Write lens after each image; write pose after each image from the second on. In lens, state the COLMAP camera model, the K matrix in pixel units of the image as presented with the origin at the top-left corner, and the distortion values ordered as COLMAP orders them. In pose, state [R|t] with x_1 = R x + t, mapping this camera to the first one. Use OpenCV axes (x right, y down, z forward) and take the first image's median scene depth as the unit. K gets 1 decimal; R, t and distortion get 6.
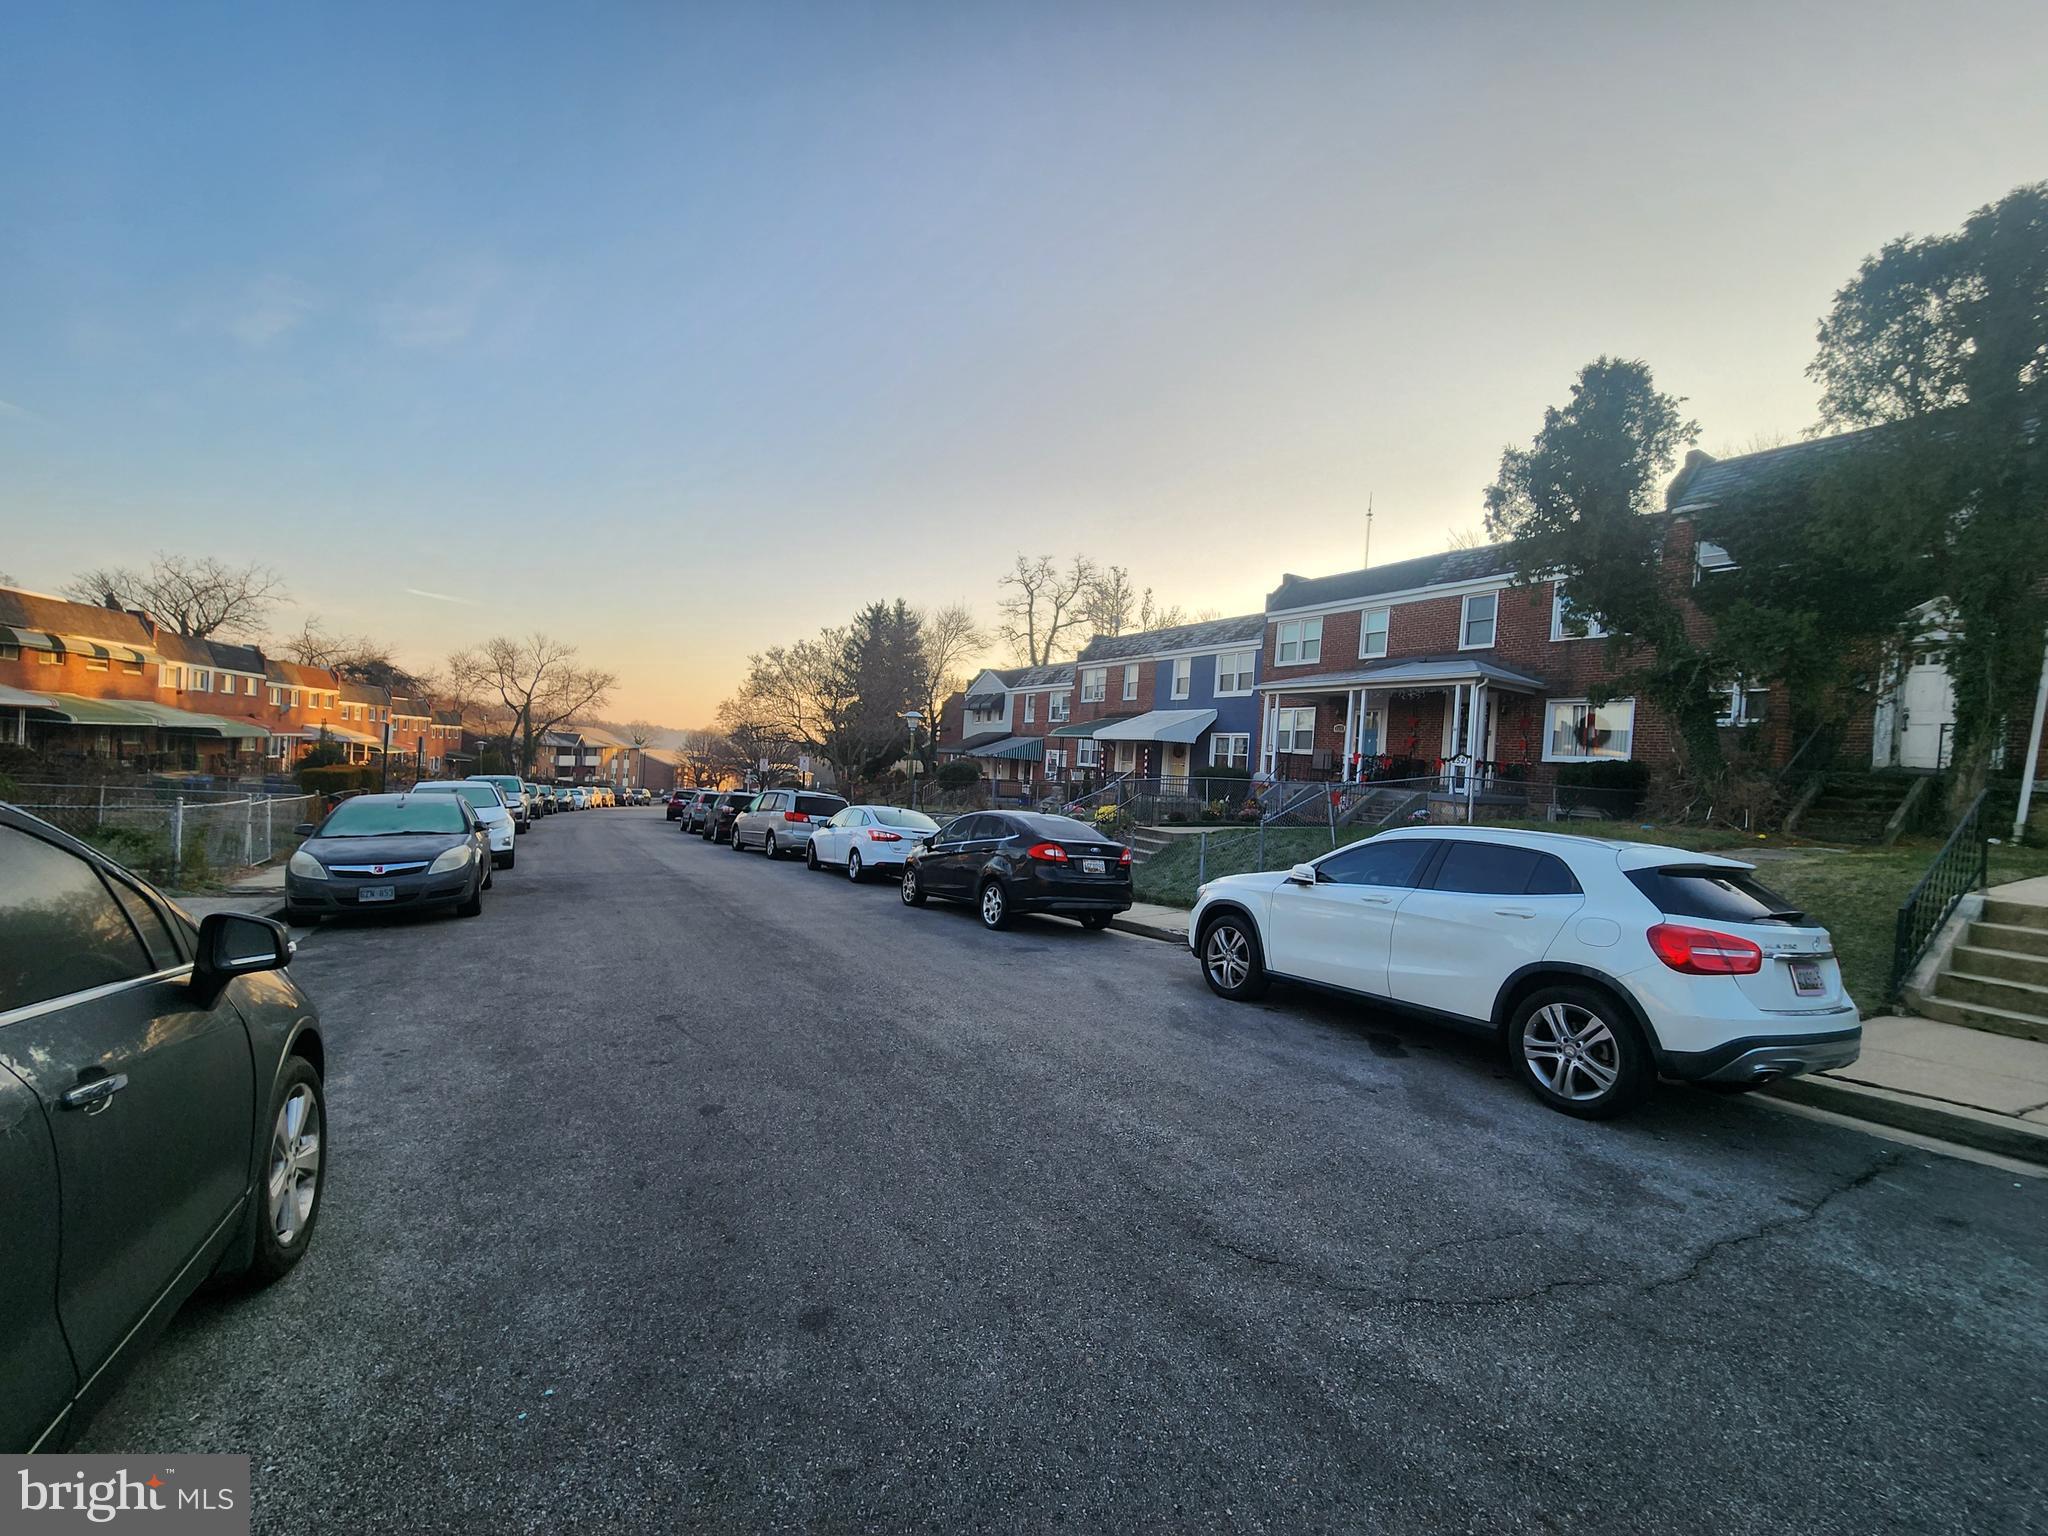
lens RADIAL K [[834.2, 0, 1024.8], [0, 834.2, 785.5], [0, 0, 1]] dist [0.000652, -0.001124]
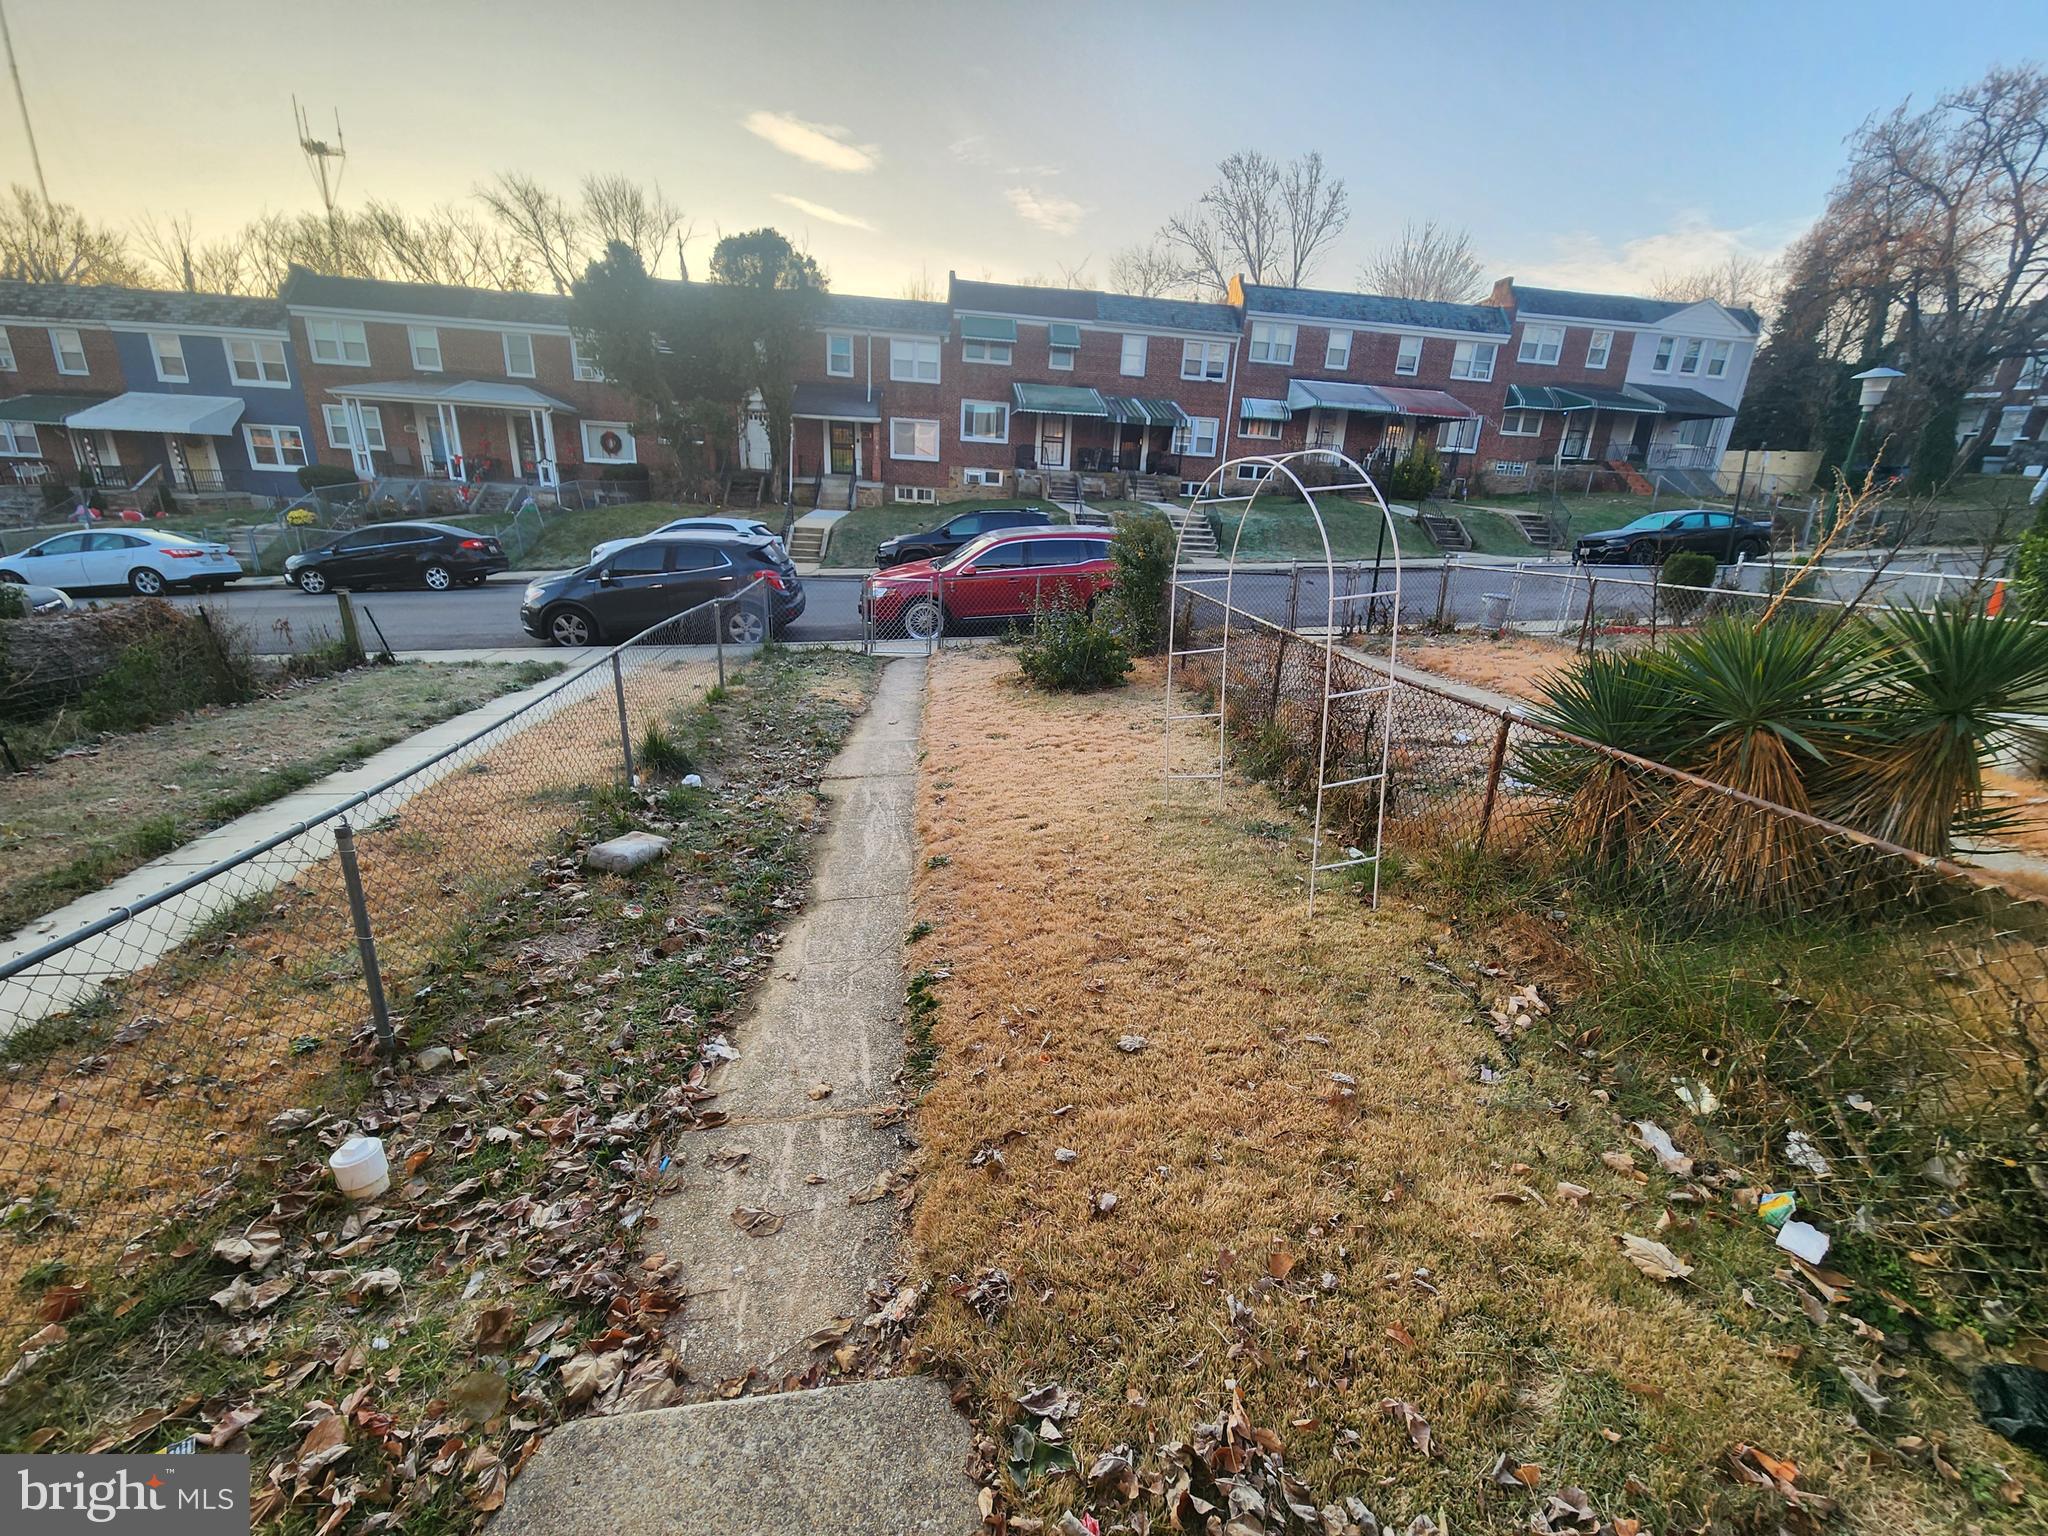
lens RADIAL K [[834.2, 0, 1030.6], [0, 834.2, 781.9], [0, 0, 1]] dist [0.000652, -0.001124]
pose [[0.393742, -0.347541, 0.850989, -0.497490], [0.000414, 0.925839, 0.377918, -0.052820], [-0.919221, -0.148450, 0.364686, -0.368644]]
